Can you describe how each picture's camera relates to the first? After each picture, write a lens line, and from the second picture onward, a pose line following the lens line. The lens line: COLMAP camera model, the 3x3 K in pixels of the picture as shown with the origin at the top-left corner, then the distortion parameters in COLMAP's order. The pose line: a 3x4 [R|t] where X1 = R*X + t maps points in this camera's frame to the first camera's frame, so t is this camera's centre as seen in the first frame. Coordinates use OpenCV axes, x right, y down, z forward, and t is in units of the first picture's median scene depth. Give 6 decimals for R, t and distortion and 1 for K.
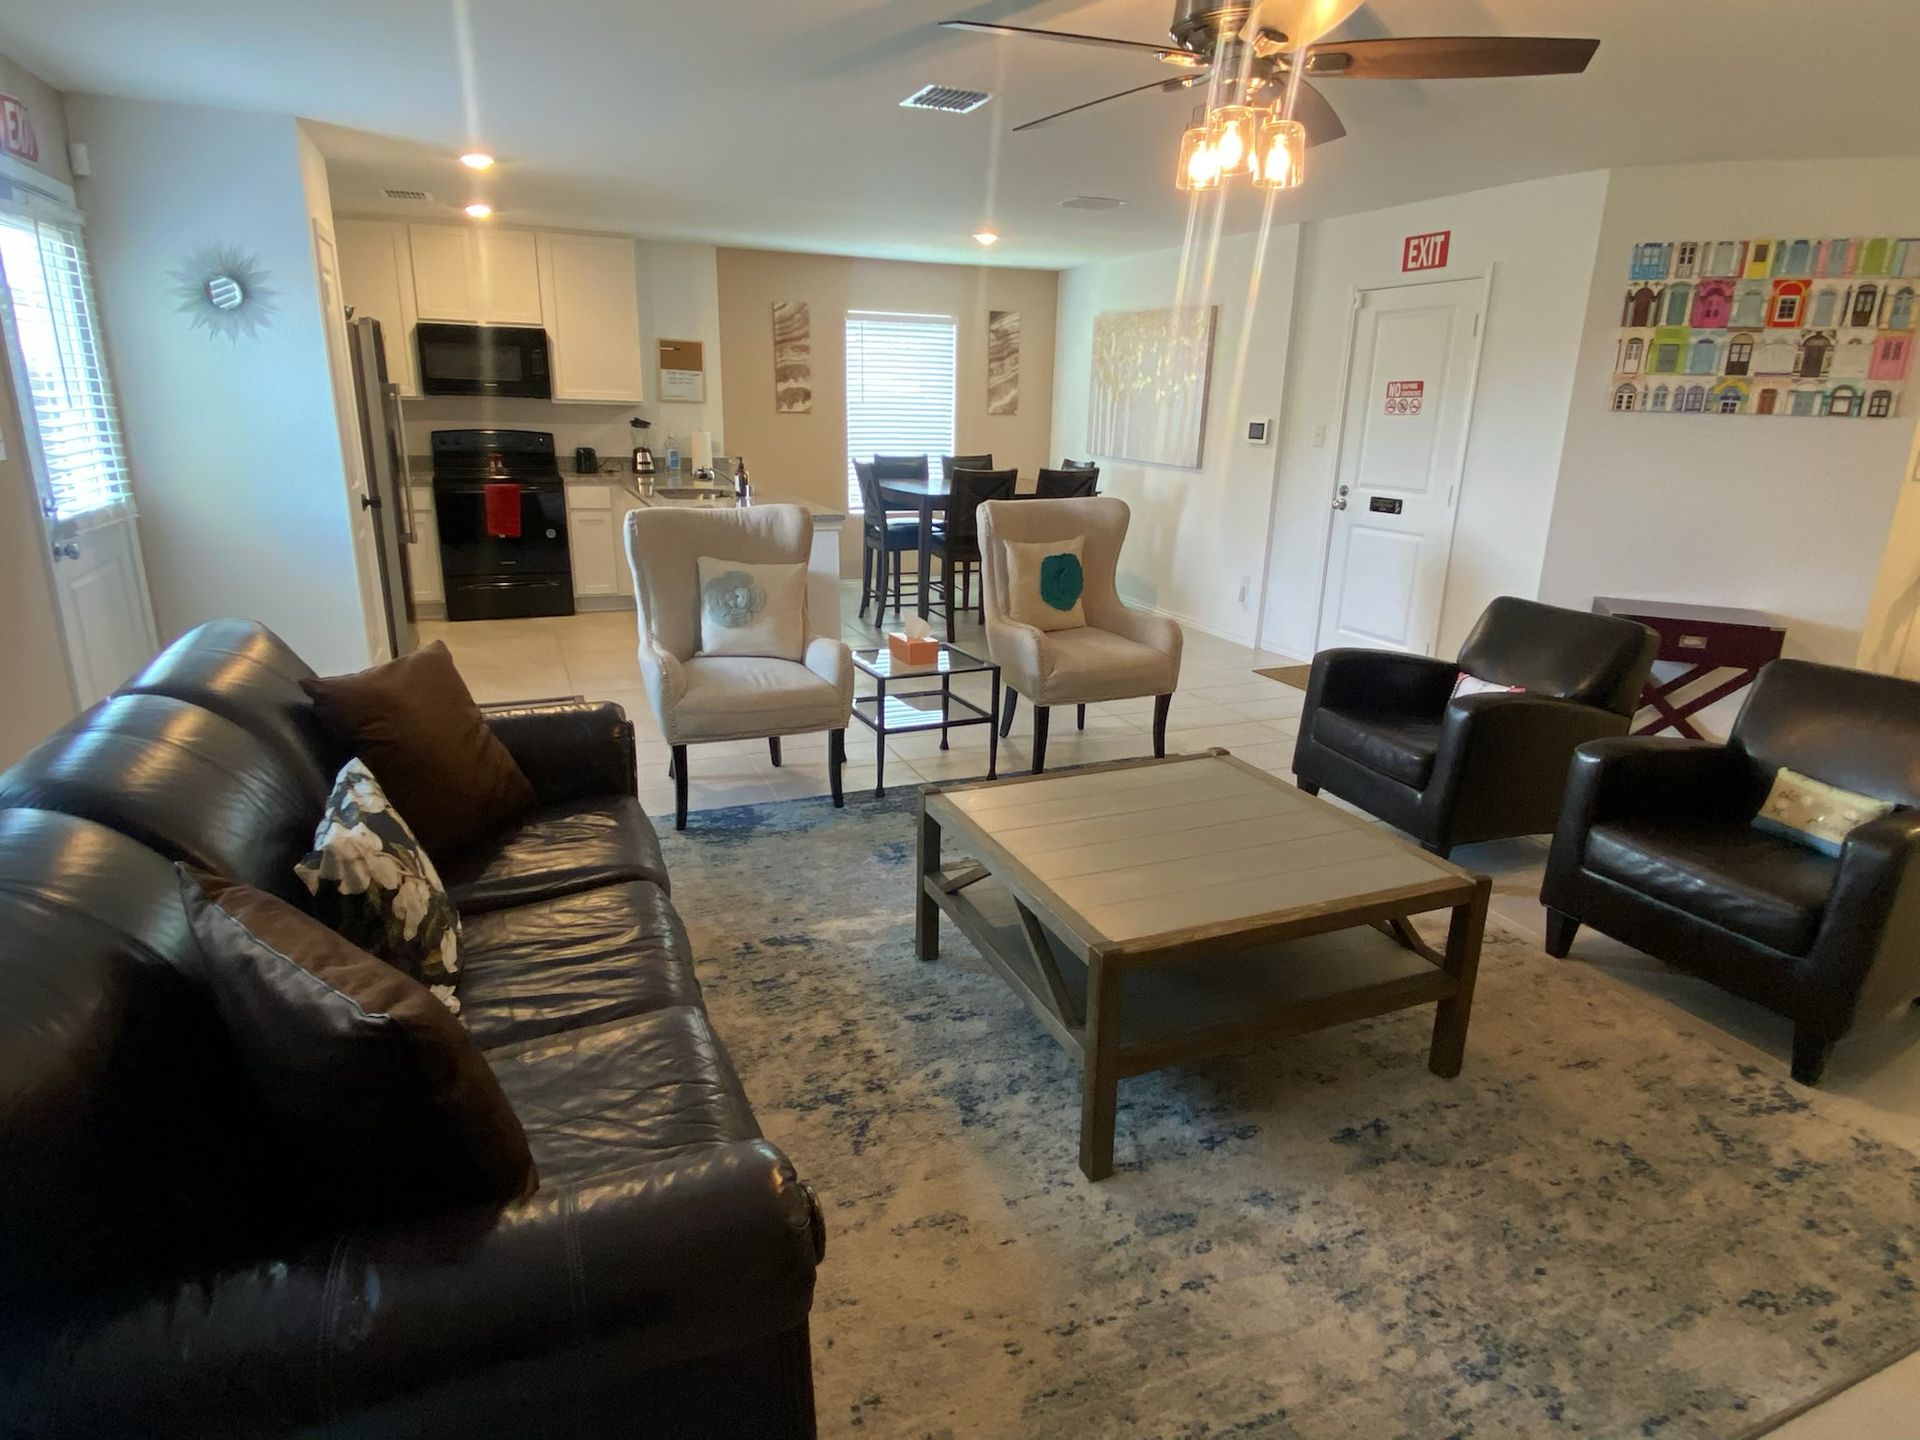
lens RADIAL K [[1054.4, 0, 961.1], [0, 1054.4, 727.5], [0, 0, 1]] dist [0.021861, -0.000820]
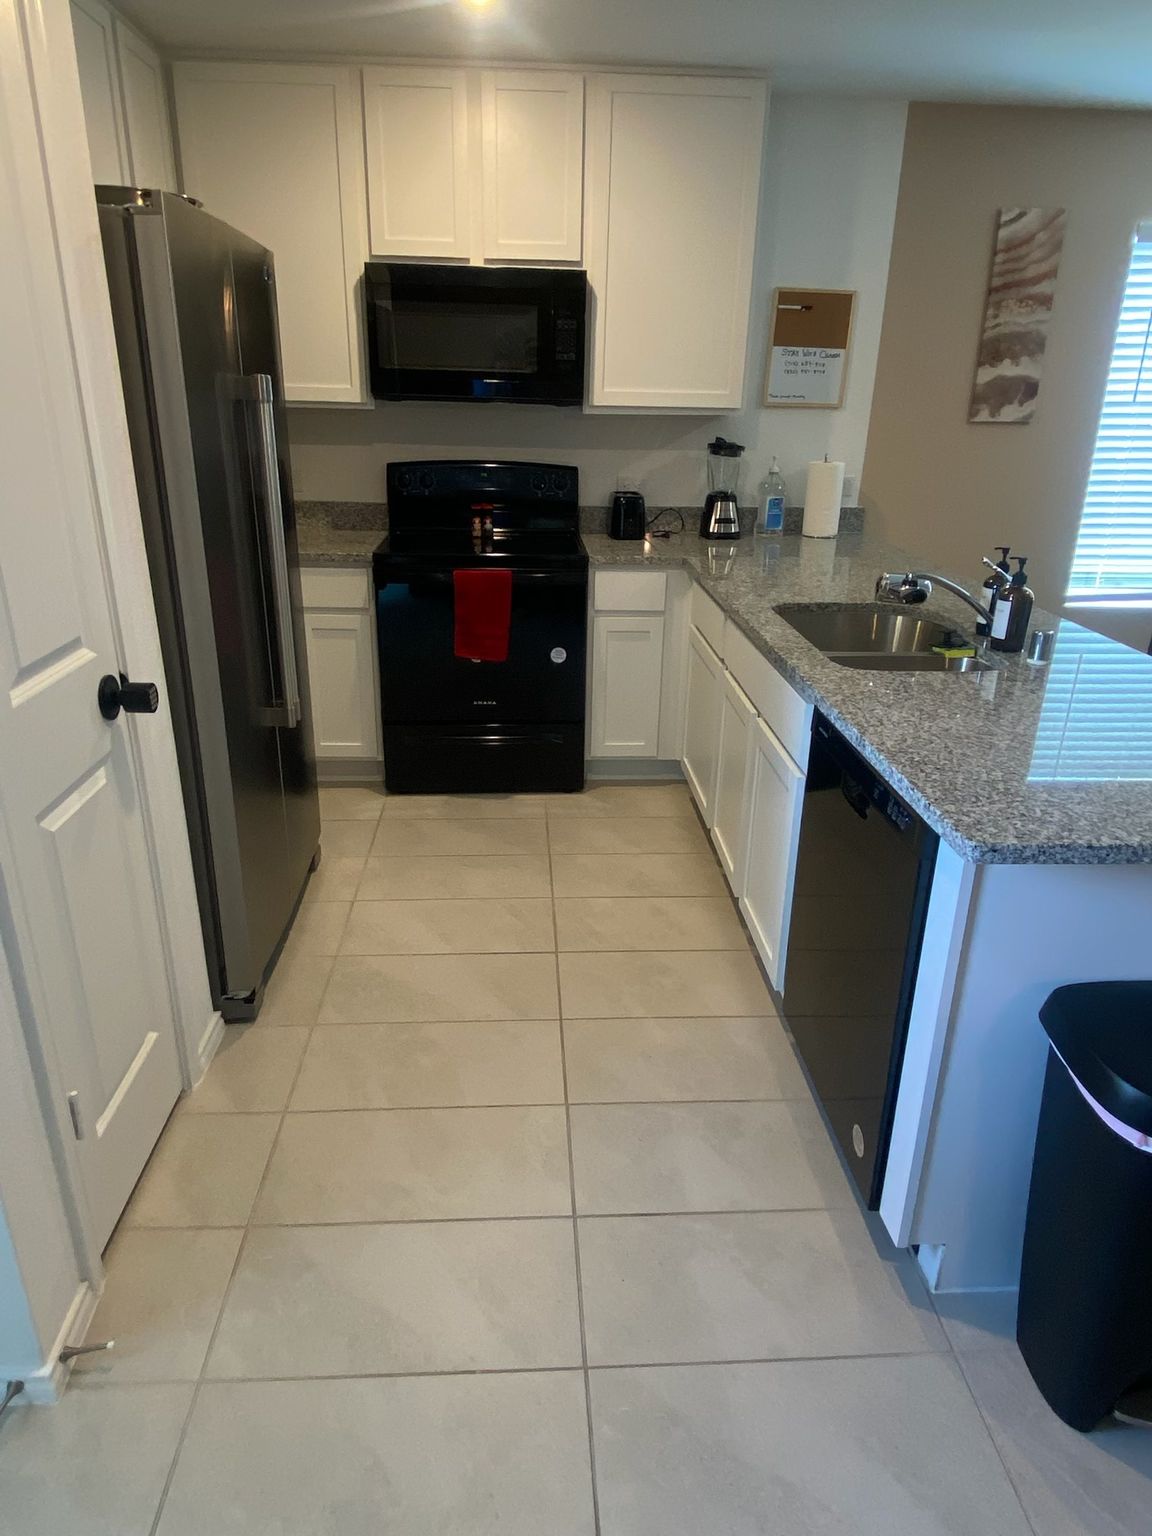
lens RADIAL K [[989.1, 0, 568.8], [0, 989.1, 766.3], [0, 0, 1]] dist [0.010857, -0.007595]
pose [[0.940573, 0.112739, -0.320331, -0.193540], [-0.092457, 0.992666, 0.077886, -0.152863], [0.326763, -0.043641, 0.944098, 0.471340]]
